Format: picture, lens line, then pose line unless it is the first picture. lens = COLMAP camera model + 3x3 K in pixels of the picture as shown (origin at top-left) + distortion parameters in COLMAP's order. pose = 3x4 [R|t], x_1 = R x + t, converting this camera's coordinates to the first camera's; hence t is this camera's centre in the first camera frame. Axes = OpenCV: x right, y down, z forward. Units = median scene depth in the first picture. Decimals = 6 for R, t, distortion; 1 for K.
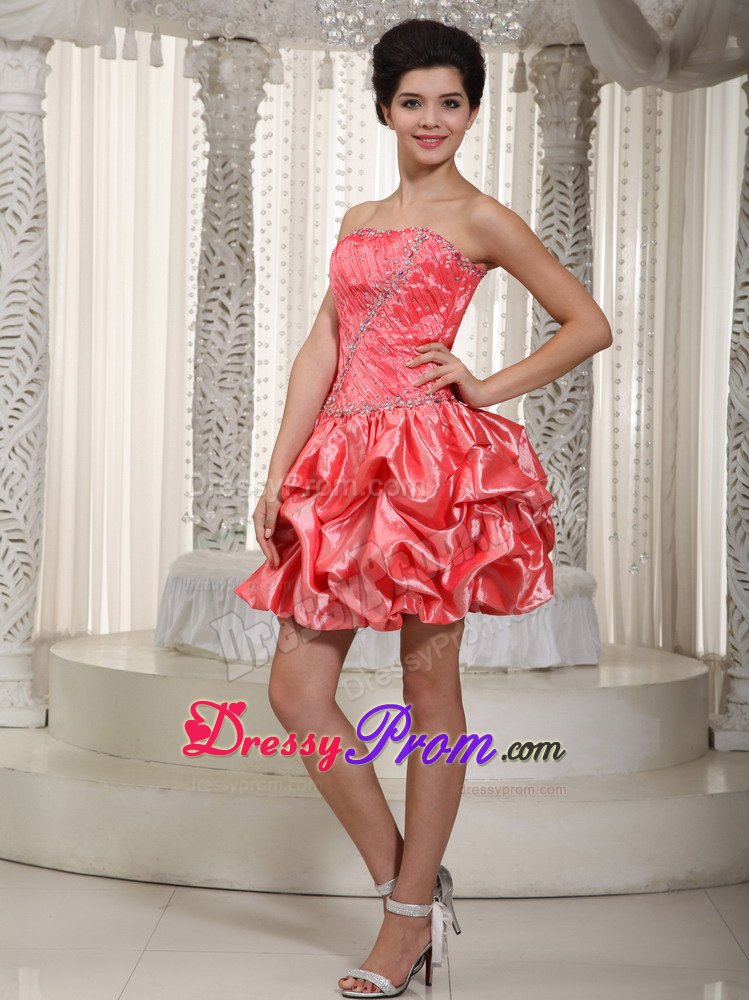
lens RADIAL K [[2306.1, 0, 370.5], [0, 2306.1, 510.7], [0, 0, 1]] dist [0.356517, 0.000000]
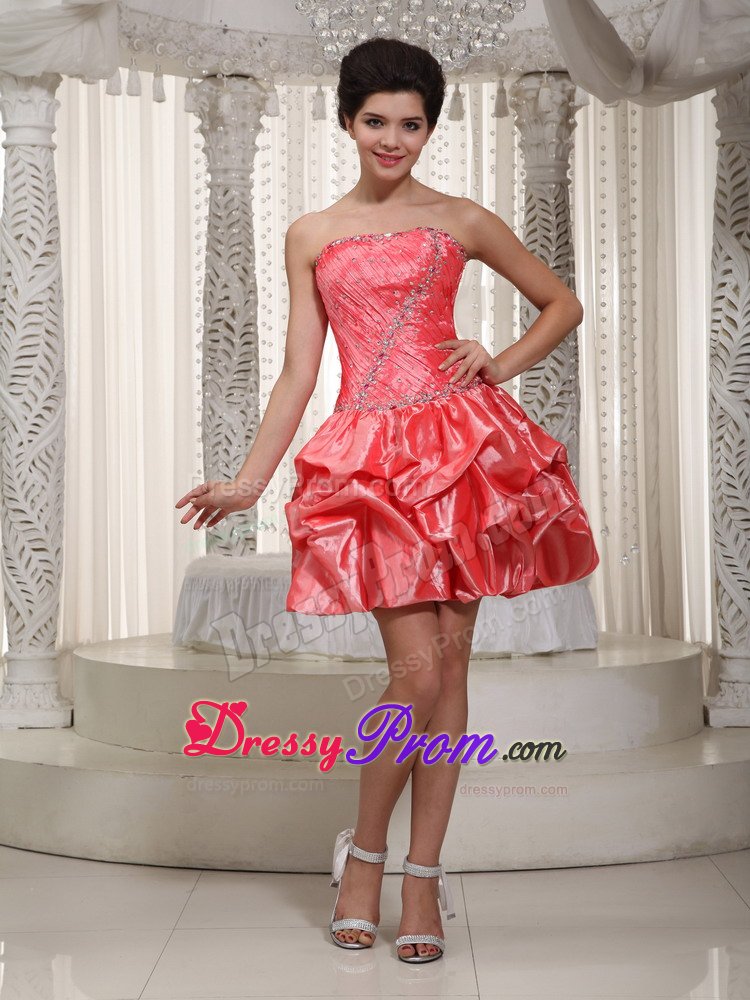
lens RADIAL K [[2100.3, 0, 380.4], [0, 2100.3, 493.0], [0, 0, 1]] dist [0.294279, 0.000000]
pose [[0.999437, -0.031882, 0.010466, -0.006709], [0.032184, 0.999029, -0.030083, 0.019434], [-0.009497, 0.030403, 0.999493, 0.039060]]
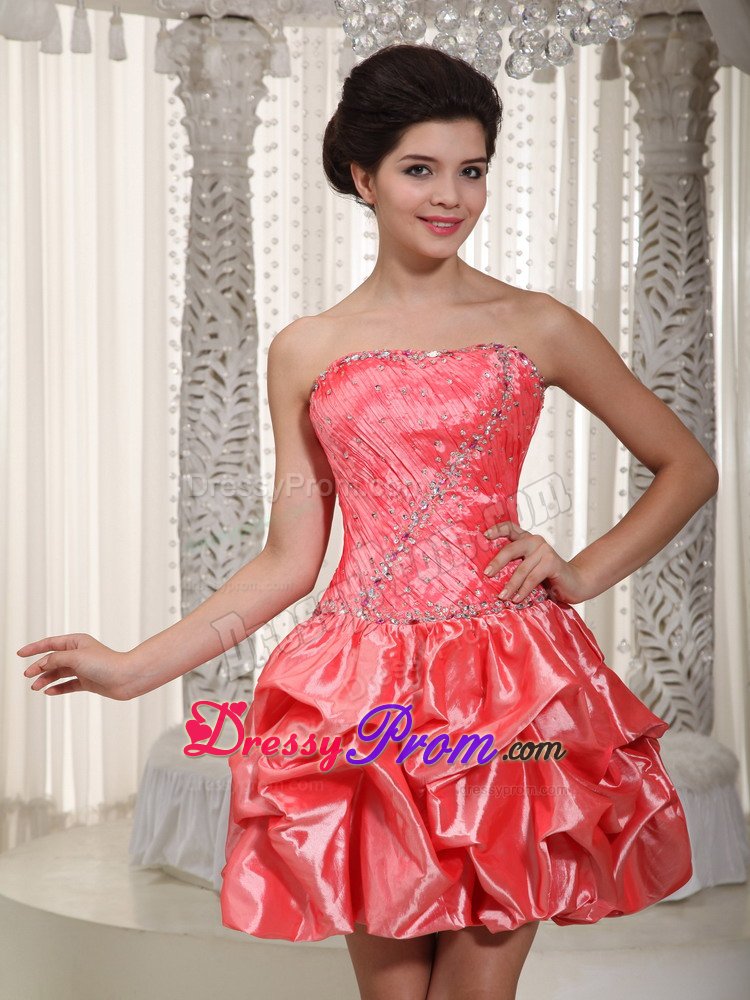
lens RADIAL K [[2621.7, 0, 377.7], [0, 2621.7, 494.8], [0, 0, 1]] dist [0.474700, 0.000000]
pose [[0.999709, -0.022610, -0.008447, -0.005447], [0.022686, 0.999702, 0.009020, -0.057165], [0.008241, -0.009209, 0.999924, 0.155791]]
